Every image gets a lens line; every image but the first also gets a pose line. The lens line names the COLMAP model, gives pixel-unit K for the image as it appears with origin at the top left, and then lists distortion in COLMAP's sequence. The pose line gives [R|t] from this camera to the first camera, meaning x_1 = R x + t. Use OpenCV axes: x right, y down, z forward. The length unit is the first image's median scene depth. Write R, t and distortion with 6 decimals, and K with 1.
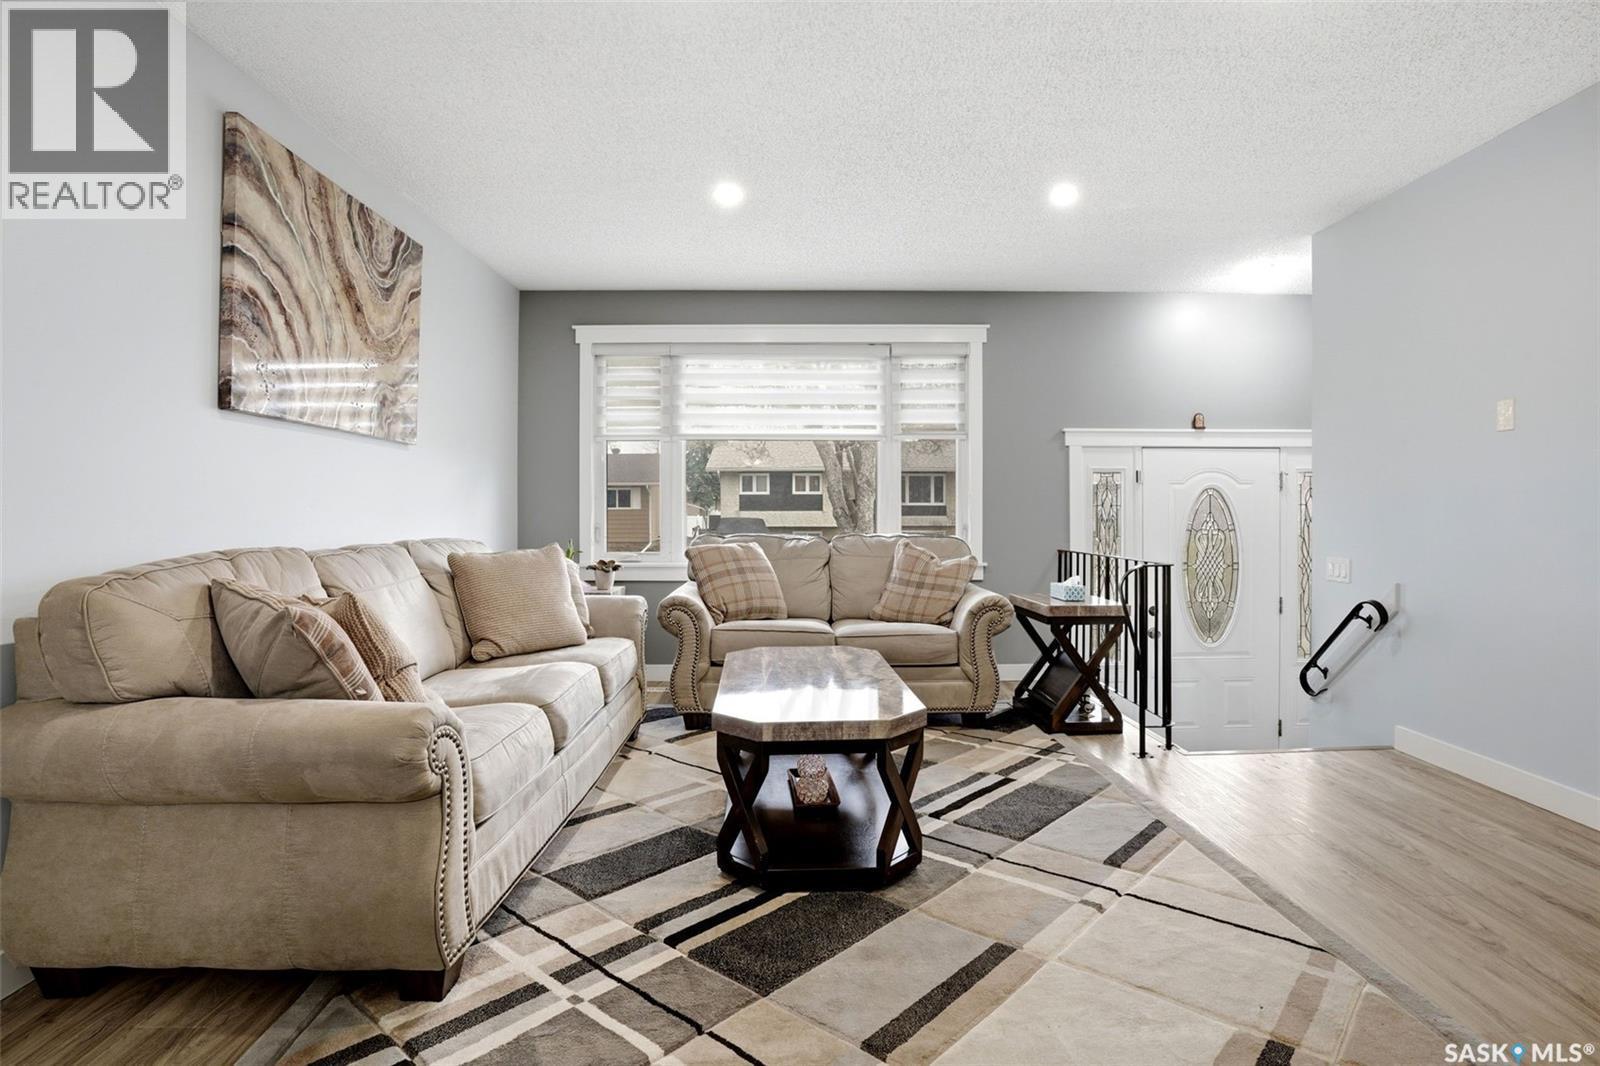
lens RADIAL K [[797.3, 0, 783.1], [0, 797.3, 529.3], [0, 0, 1]] dist [-0.083345, 0.053418]
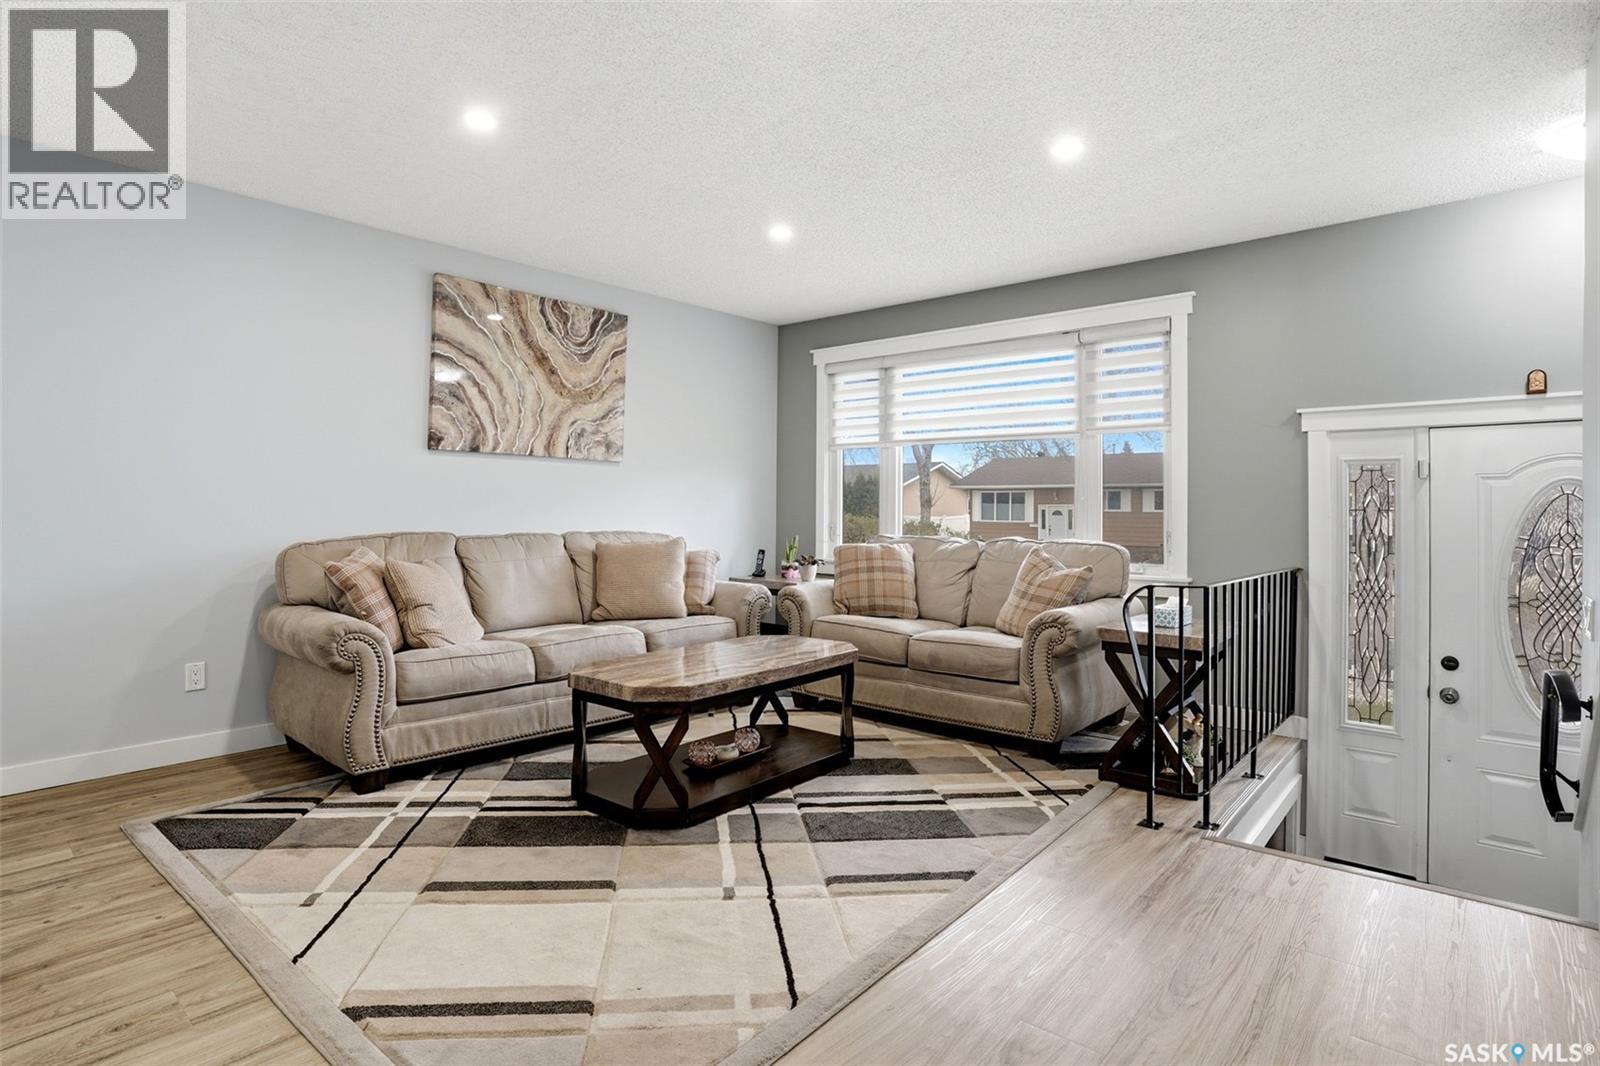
lens RADIAL K [[797.3, 0, 783.1], [0, 797.3, 529.3], [0, 0, 1]] dist [-0.083345, 0.053418]
pose [[0.753282, 0.022815, -0.657302, 0.727241], [-0.022817, 0.999703, 0.008551, -0.010112], [0.657302, 0.008557, 0.753578, 0.159958]]
